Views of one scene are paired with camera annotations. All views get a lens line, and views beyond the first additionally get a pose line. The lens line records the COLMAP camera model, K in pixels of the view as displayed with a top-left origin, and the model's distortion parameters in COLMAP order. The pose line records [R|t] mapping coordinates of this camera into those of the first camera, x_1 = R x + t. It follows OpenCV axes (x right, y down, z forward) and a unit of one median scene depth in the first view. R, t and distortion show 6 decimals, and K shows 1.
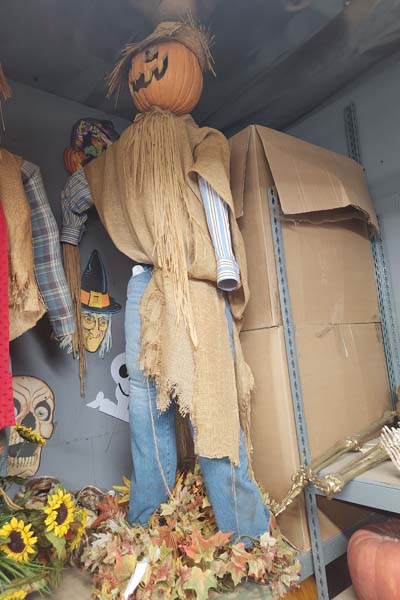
lens RADIAL K [[440.5, 0, 176.6], [0, 440.5, 299.3], [0, 0, 1]] dist [0.063261, -0.064097]
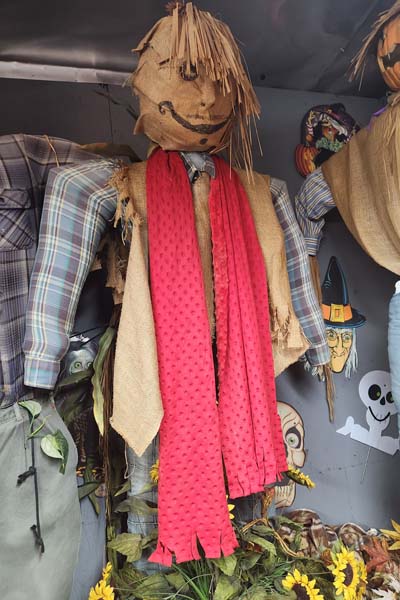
lens RADIAL K [[440.5, 0, 176.6], [0, 440.5, 299.3], [0, 0, 1]] dist [0.063261, -0.064097]
pose [[0.925517, -0.029464, -0.377559, -0.162177], [0.056920, 0.996466, 0.061765, -0.114483], [0.374405, -0.078655, 0.923923, 0.051695]]
